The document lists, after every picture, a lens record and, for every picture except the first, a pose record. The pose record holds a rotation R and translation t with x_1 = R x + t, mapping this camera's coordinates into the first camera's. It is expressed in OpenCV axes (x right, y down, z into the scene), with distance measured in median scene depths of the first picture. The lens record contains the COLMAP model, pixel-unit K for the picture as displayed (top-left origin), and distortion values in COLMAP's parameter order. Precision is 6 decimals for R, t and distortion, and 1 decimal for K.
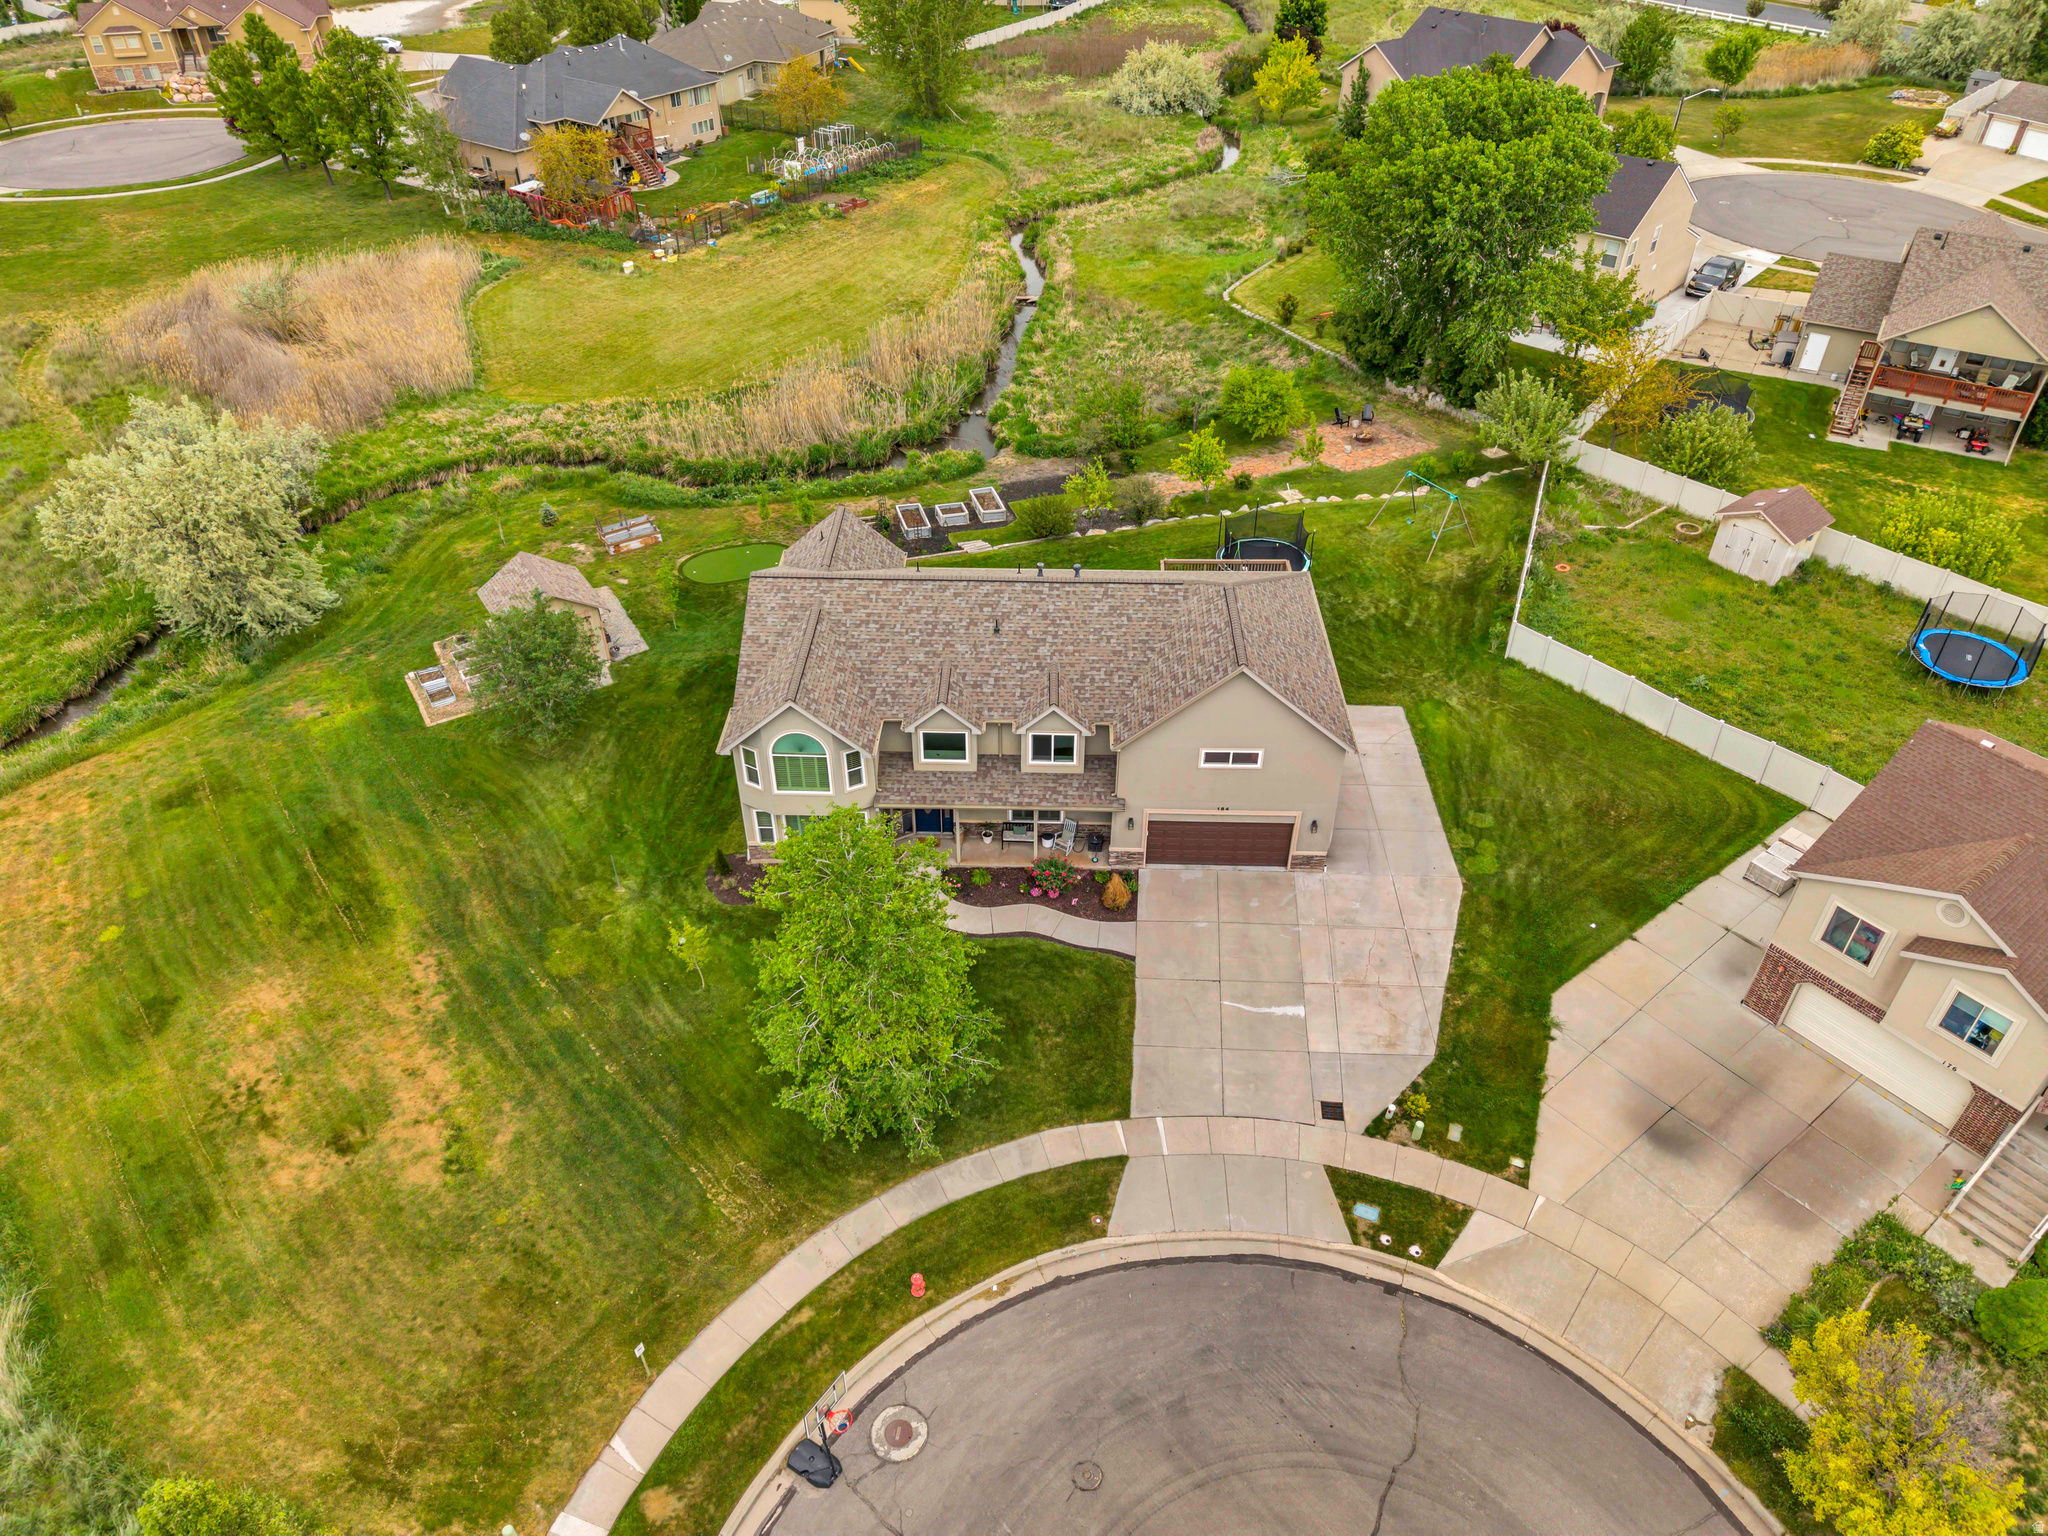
lens RADIAL K [[1384.8, 0, 1017.9], [0, 1384.8, 748.1], [0, 0, 1]] dist [0.041001, -0.045450]
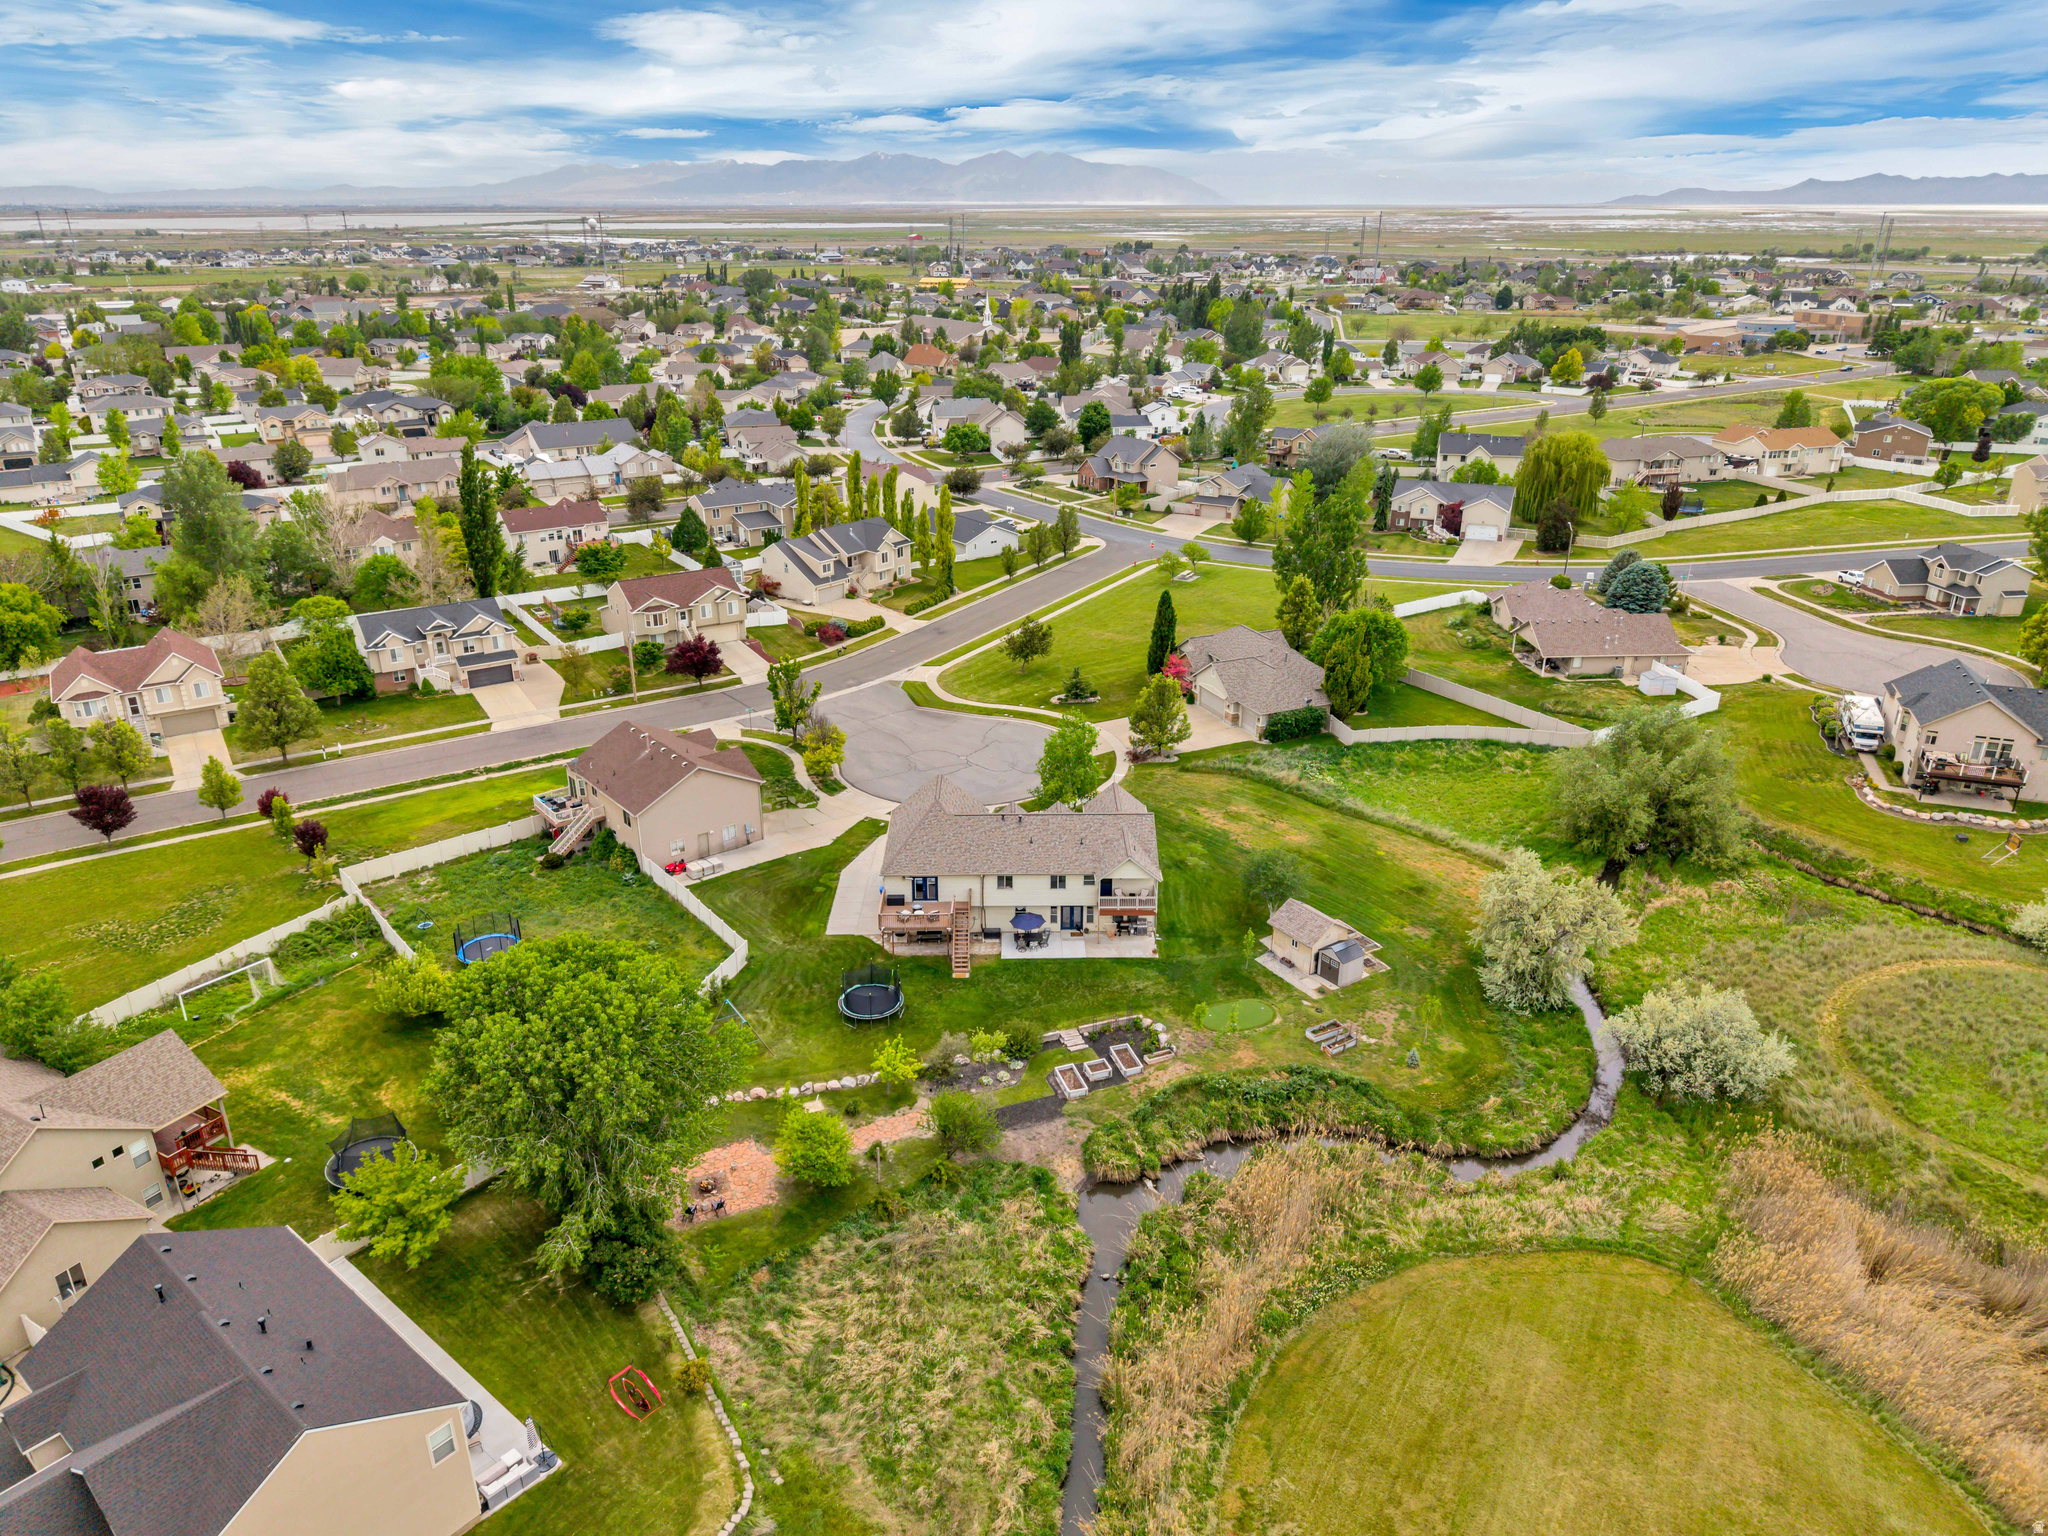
lens RADIAL K [[1413.3, 0, 1023.9], [0, 1413.3, 668.3], [0, 0, 1]] dist [0.151740, -0.301861]
pose [[-0.999256, 0.012638, -0.036447, 0.086053], [-0.022592, 0.574087, 0.818483, -2.014716], [0.031268, 0.818697, -0.573374, 2.030100]]
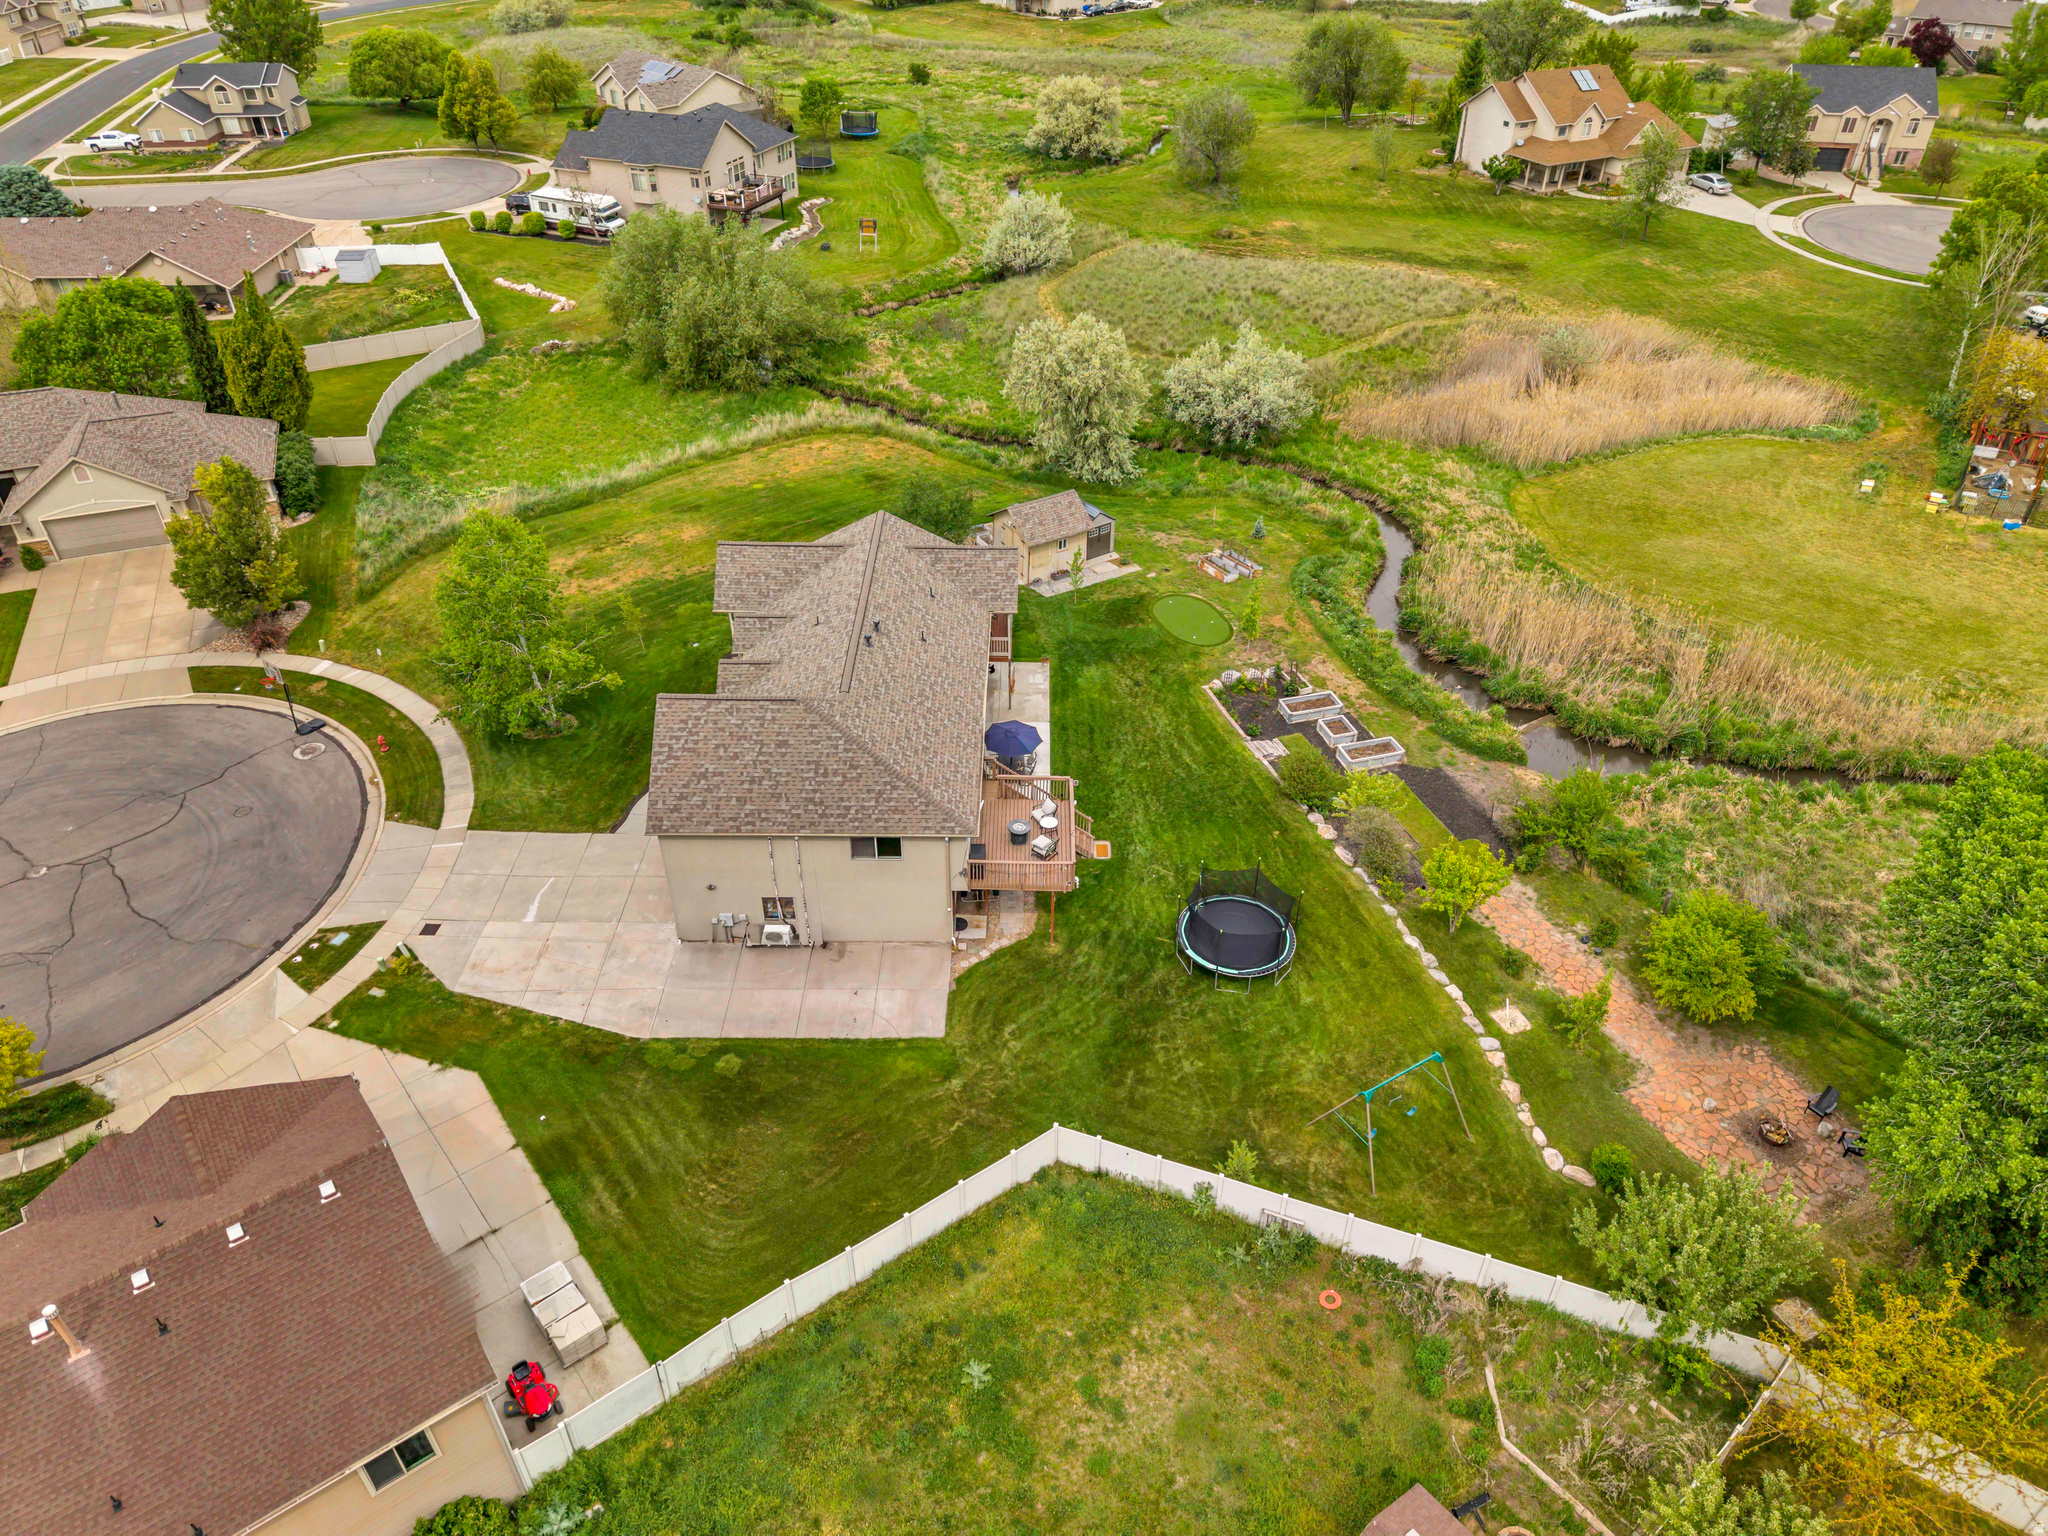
lens RADIAL K [[1384.8, 0, 1017.9], [0, 1384.8, 748.1], [0, 0, 1]] dist [0.041001, -0.045450]
pose [[0.013080, 0.580000, -0.814511, 0.978883], [-0.597555, 0.657657, 0.458711, -0.638573], [0.801721, 0.480715, 0.355184, 0.727768]]
